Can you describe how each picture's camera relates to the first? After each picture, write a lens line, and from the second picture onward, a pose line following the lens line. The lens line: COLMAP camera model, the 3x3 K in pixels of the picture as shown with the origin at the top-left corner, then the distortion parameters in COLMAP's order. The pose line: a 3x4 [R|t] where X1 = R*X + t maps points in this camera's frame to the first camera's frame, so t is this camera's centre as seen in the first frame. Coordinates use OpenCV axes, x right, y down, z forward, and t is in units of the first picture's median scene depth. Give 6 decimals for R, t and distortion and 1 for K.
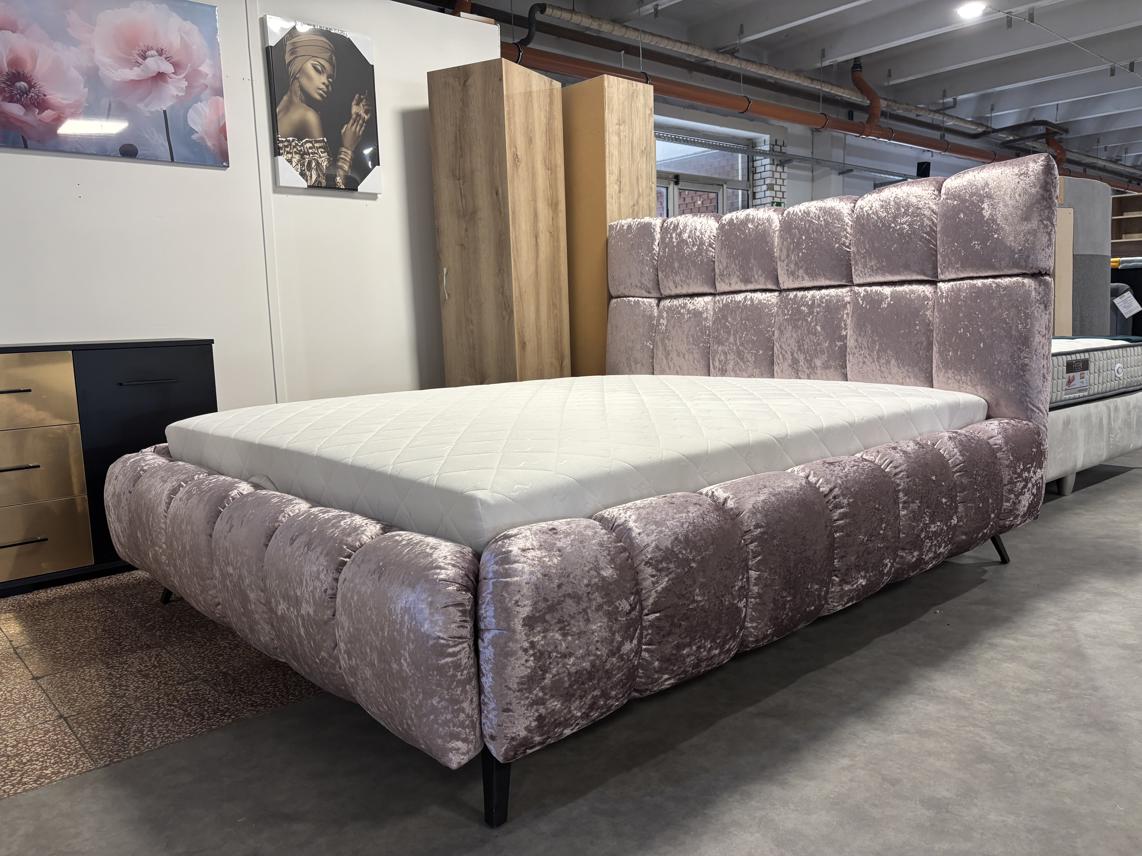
lens RADIAL K [[896.7, 0, 571.0], [0, 896.7, 428.0], [0, 0, 1]] dist [0.036482, -0.050316]
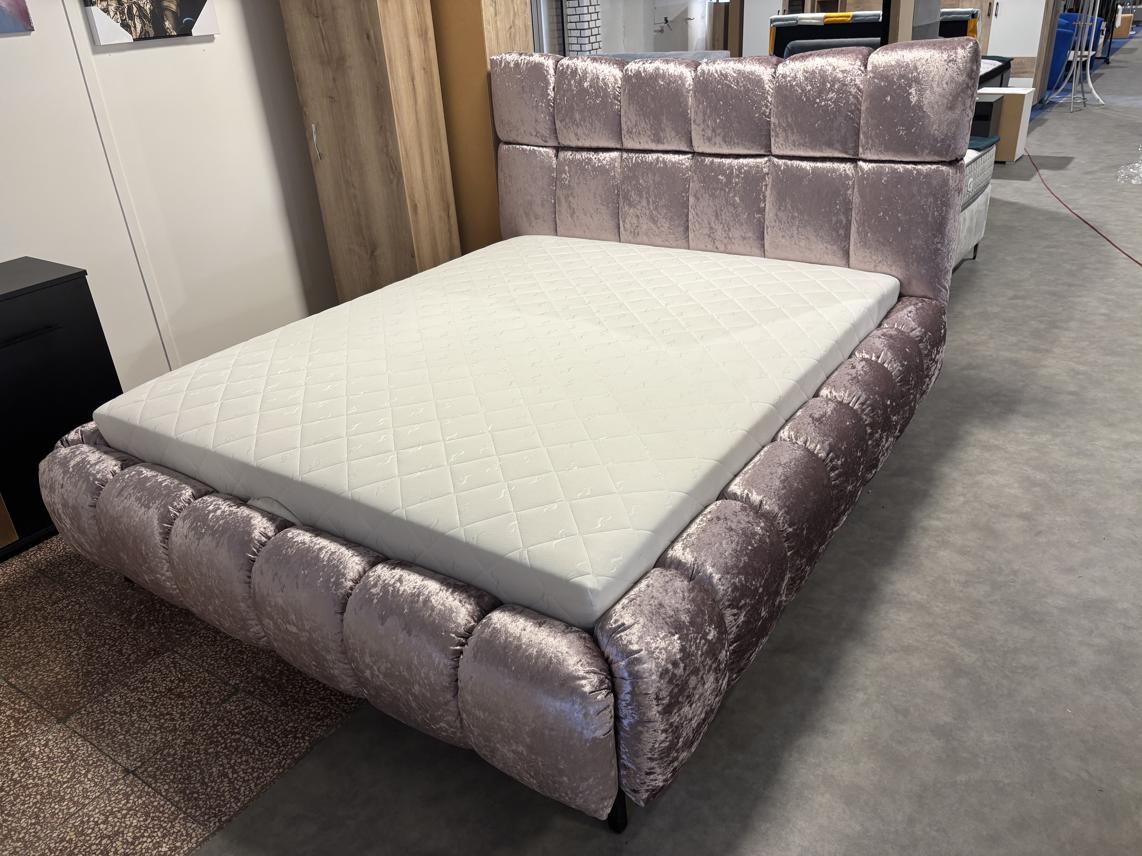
lens RADIAL K [[896.7, 0, 571.0], [0, 896.7, 428.0], [0, 0, 1]] dist [0.036482, -0.050316]
pose [[0.965987, -0.140873, 0.216851, -0.161054], [0.060662, 0.938633, 0.339540, -0.227356], [-0.251376, -0.314836, 0.915253, 0.045974]]
